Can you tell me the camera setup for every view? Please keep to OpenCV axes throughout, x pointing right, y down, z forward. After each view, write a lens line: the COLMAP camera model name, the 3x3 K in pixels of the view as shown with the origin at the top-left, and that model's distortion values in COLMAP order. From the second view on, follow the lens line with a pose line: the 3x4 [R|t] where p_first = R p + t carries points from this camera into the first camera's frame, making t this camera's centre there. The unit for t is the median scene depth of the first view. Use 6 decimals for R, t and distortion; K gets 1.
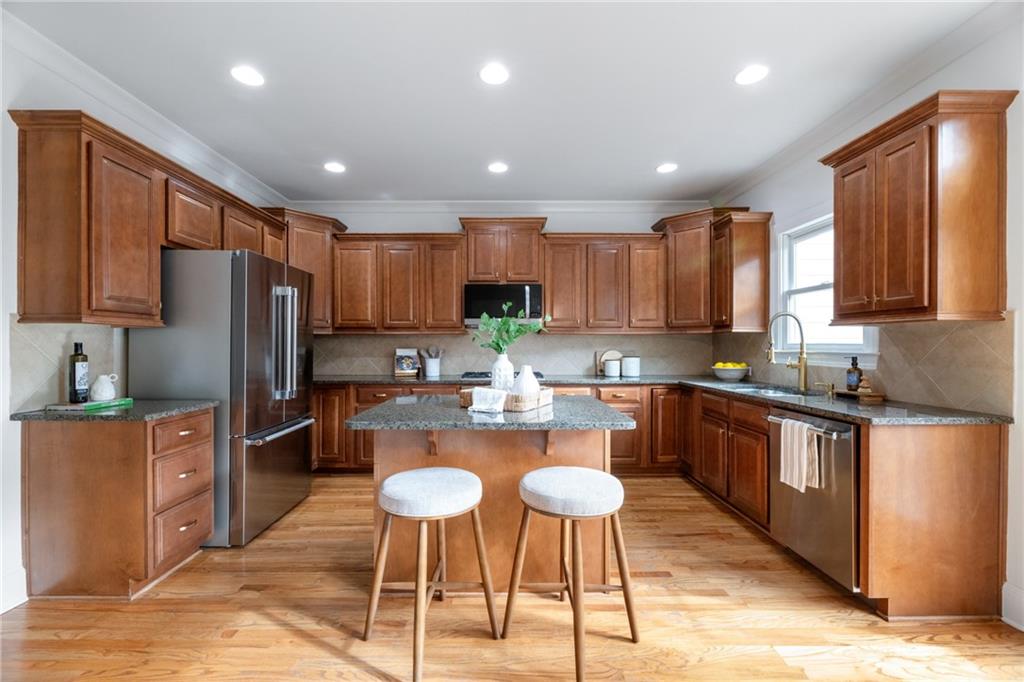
lens RADIAL K [[426.5, 0, 512.0], [0, 426.5, 341.0], [0, 0, 1]] dist [0.016840, -0.008979]
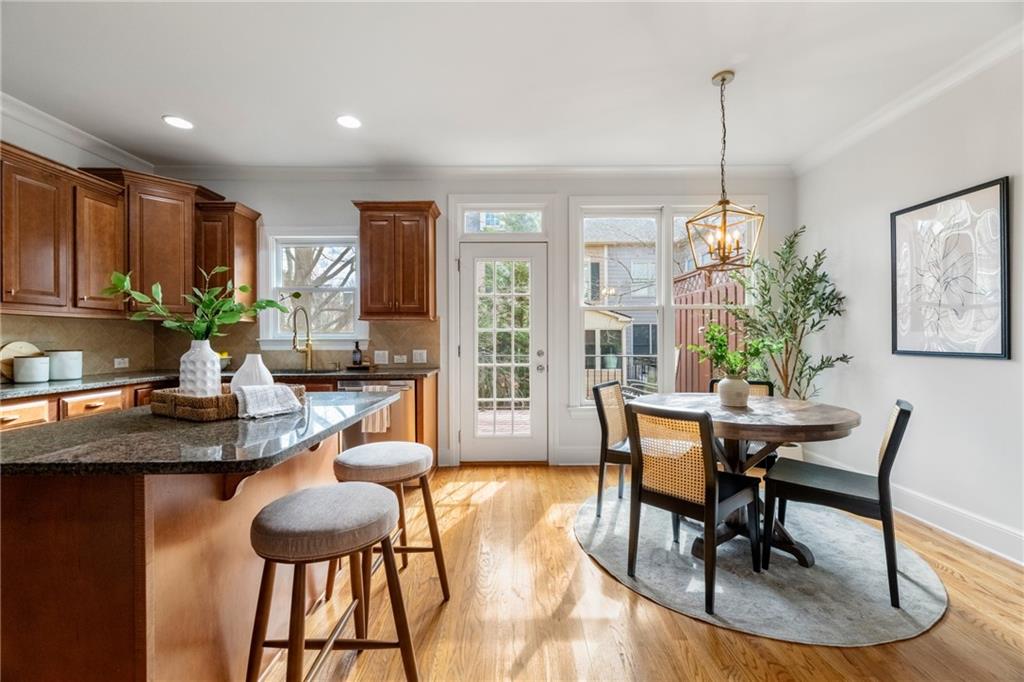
lens RADIAL K [[416.9, 0, 509.9], [0, 416.9, 334.3], [0, 0, 1]] dist [-0.000055, 0.000215]
pose [[-0.007599, 0.009947, 0.999922, -0.485526], [-0.005420, 0.999935, -0.009988, 0.017737], [-0.999956, -0.005495, -0.007545, 0.372832]]
